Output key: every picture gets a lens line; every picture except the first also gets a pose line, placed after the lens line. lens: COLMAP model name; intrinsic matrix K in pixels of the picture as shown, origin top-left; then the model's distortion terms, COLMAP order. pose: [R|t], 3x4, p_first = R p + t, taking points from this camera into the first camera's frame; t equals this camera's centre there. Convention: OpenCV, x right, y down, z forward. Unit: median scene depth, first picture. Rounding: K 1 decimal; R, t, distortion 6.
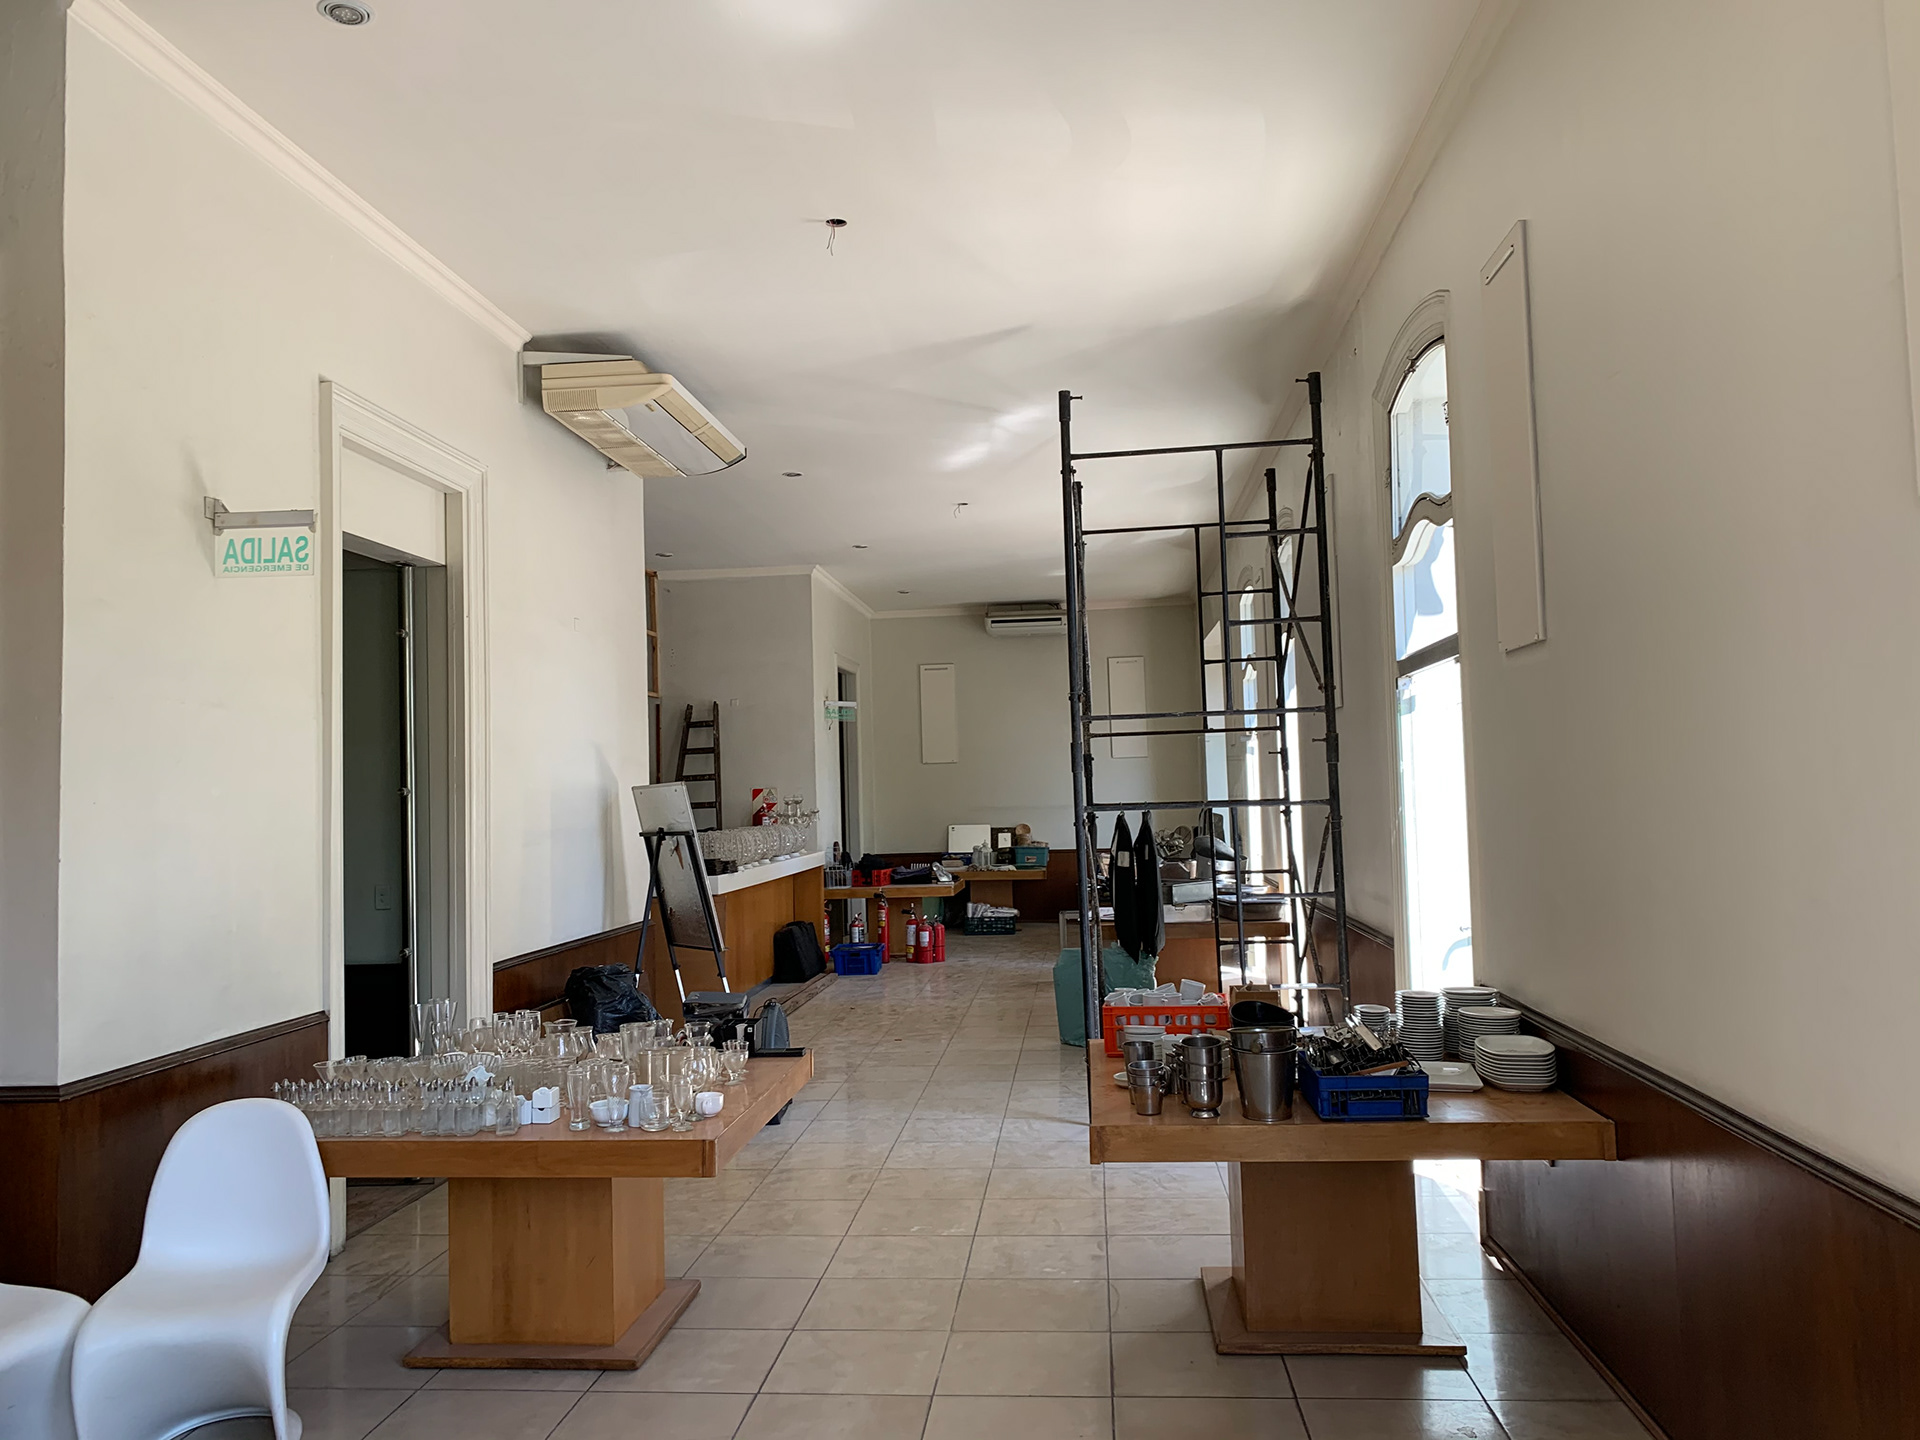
lens RADIAL K [[1470.1, 0, 946.6], [0, 1470.1, 711.3], [0, 0, 1]] dist [0.052746, -0.031426]
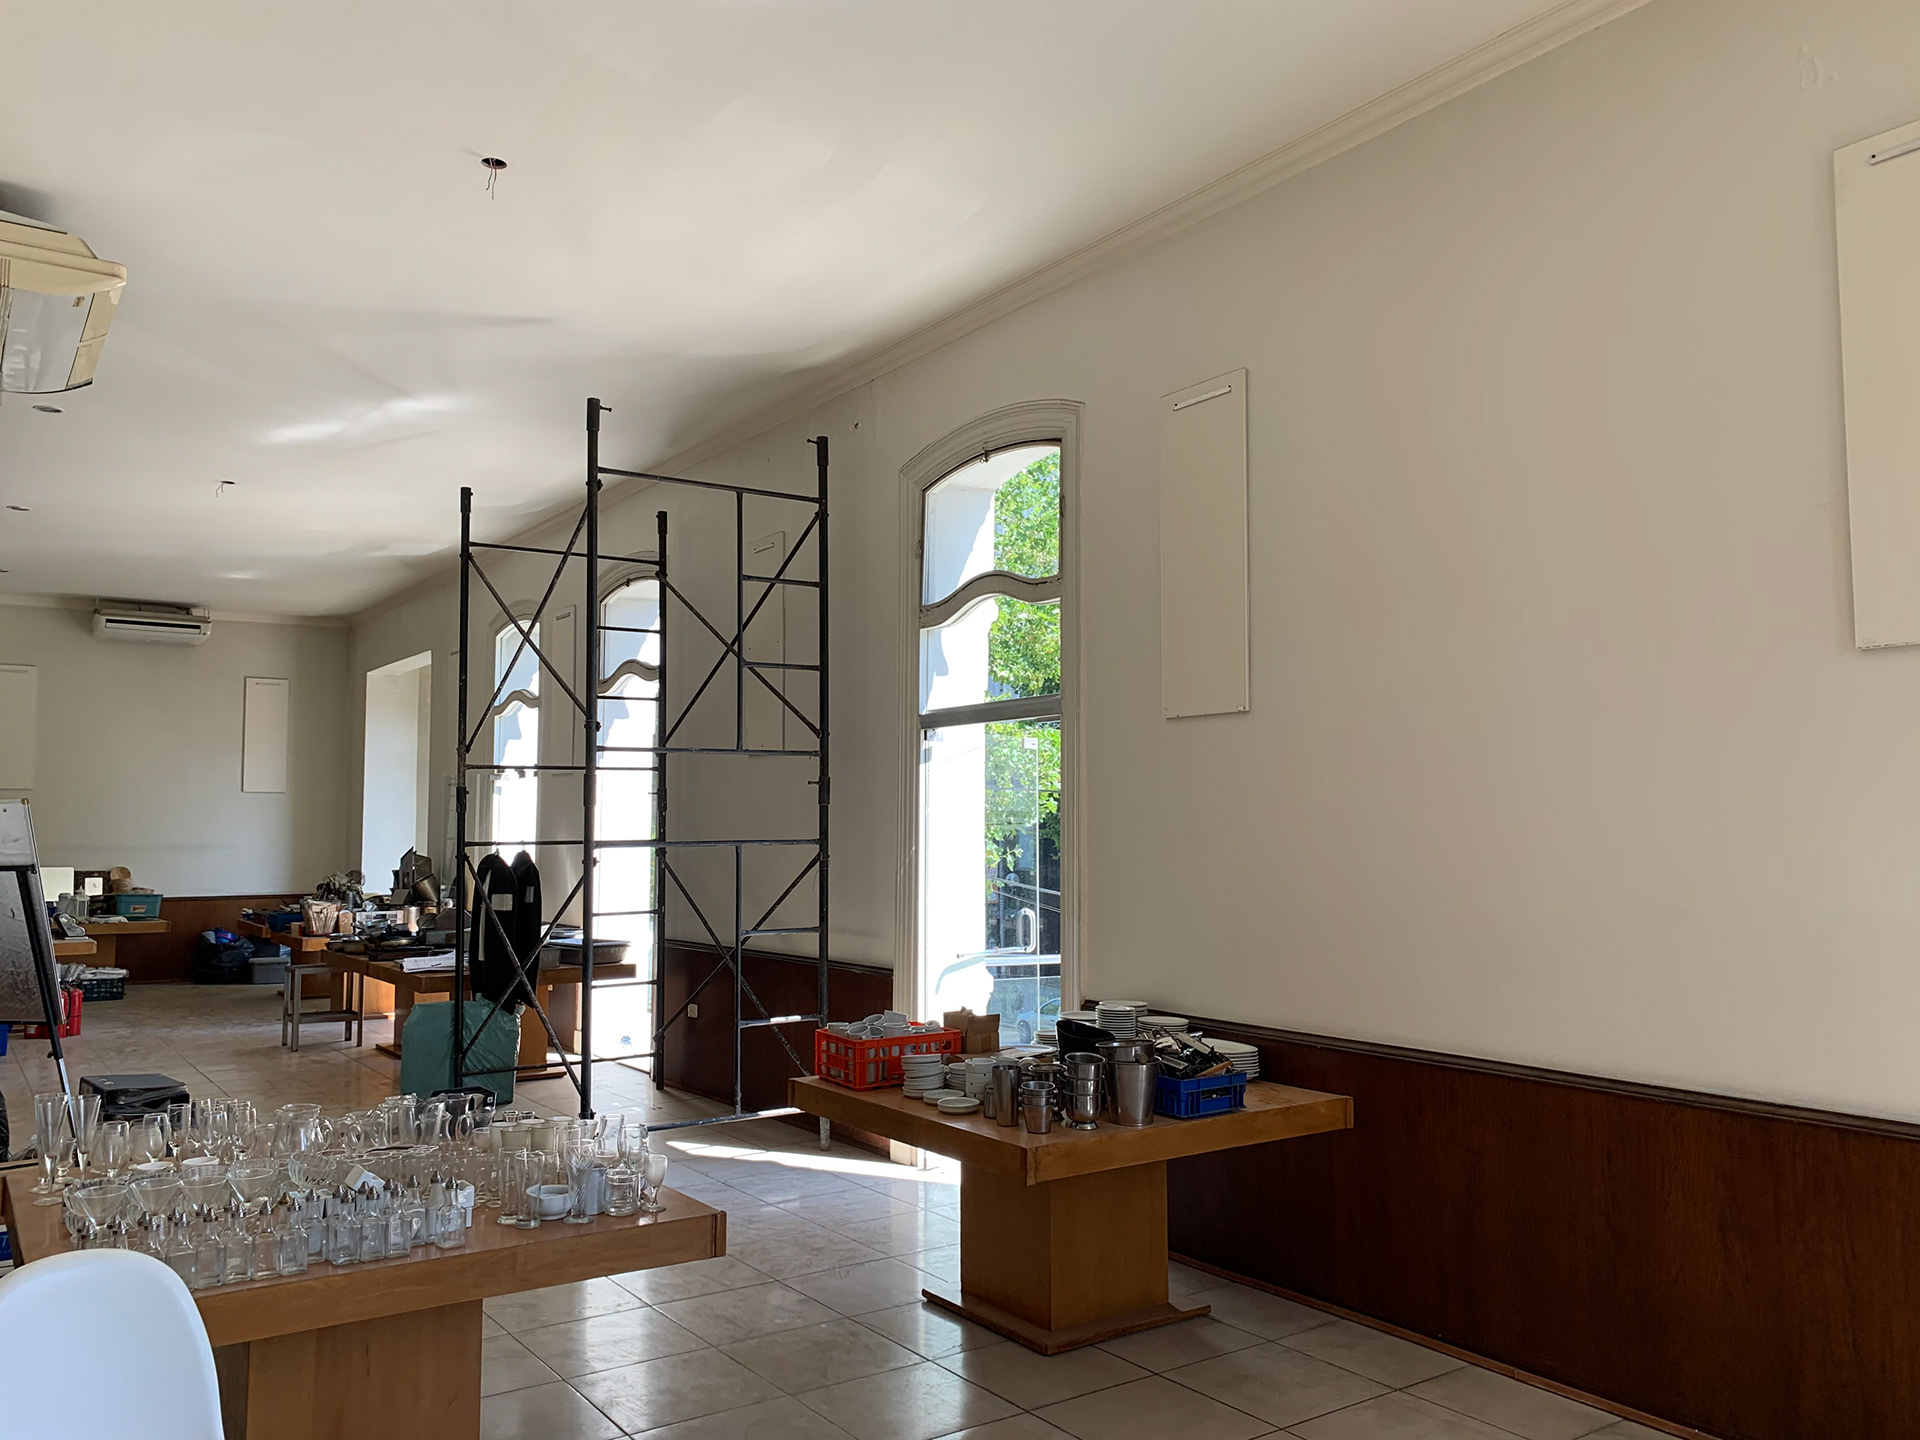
lens RADIAL K [[1470.1, 0, 948.4], [0, 1470.1, 729.8], [0, 0, 1]] dist [0.052746, -0.031426]
pose [[0.764719, 0.071328, 0.640404, -0.343629], [-0.057780, 0.997441, -0.042099, 0.019674], [-0.641768, -0.004809, 0.766884, 0.135207]]
